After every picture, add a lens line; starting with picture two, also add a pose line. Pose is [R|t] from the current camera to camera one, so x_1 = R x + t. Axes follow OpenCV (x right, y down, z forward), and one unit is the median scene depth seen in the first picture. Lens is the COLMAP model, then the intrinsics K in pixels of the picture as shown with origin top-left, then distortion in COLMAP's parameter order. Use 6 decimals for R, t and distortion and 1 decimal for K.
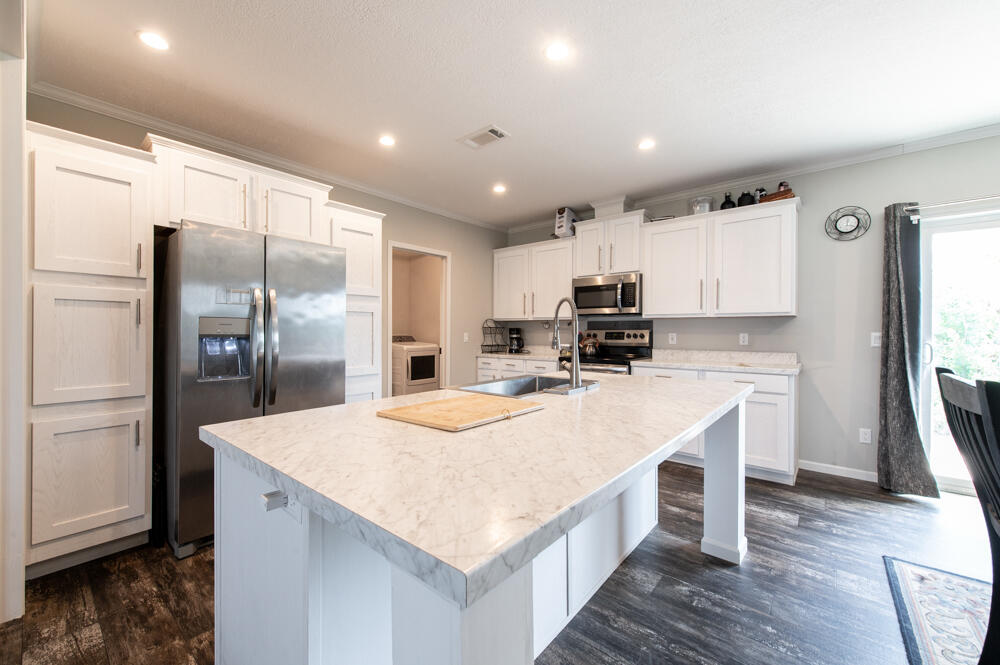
lens RADIAL K [[392.0, 0, 500.0], [0, 392.0, 332.5], [0, 0, 1]] dist [0.001308, -0.000133]
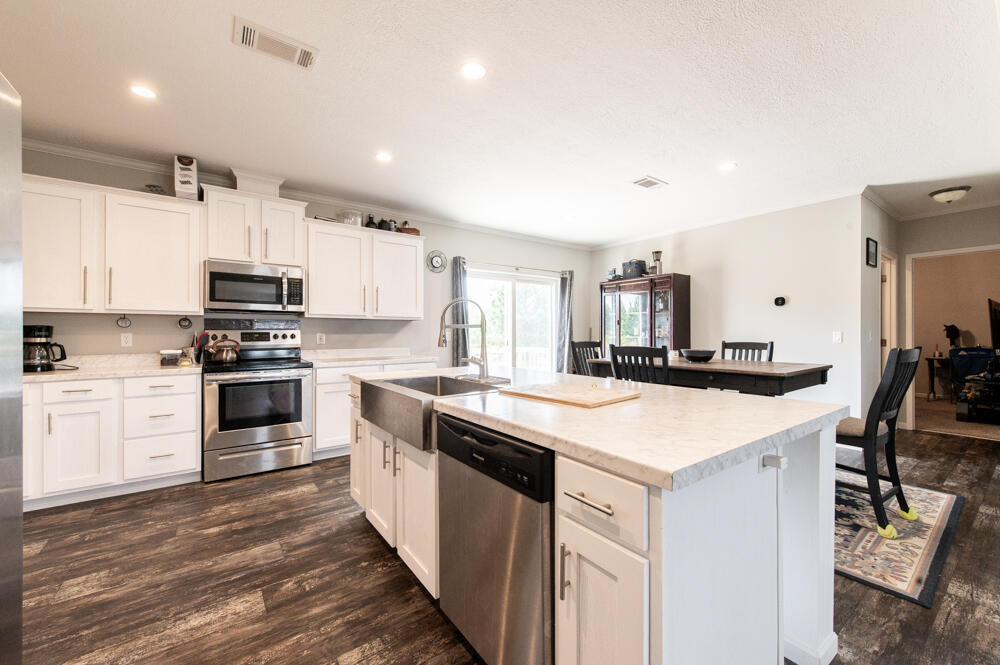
lens RADIAL K [[387.2, 0, 487.9], [0, 387.2, 333.4], [0, 0, 1]] dist [0.016639, -0.000585]
pose [[0.266047, -0.001549, 0.963959, -0.564027], [0.005365, 0.999986, 0.000126, 0.005043], [-0.963945, 0.005138, 0.266052, 0.434385]]
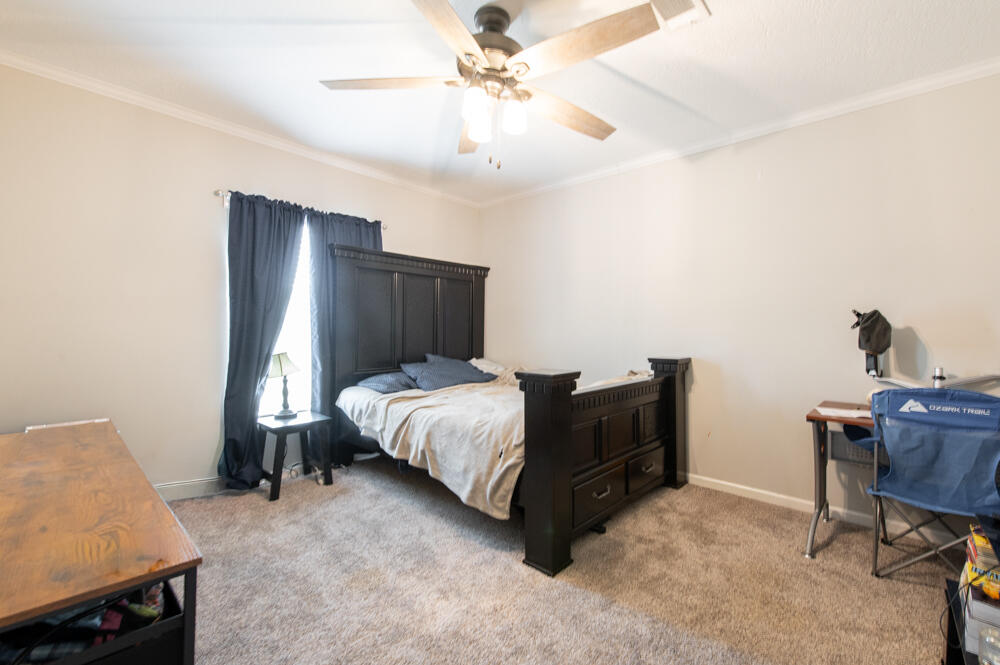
lens RADIAL K [[405.5, 0, 501.5], [0, 405.5, 325.0], [0, 0, 1]] dist [0.016597, -0.000163]
pose [[0.074960, 0.002054, 0.997184, 1.344546], [0.001845, 0.999996, -0.002198, -0.000513], [-0.997185, 0.002005, 0.074956, -0.785603]]
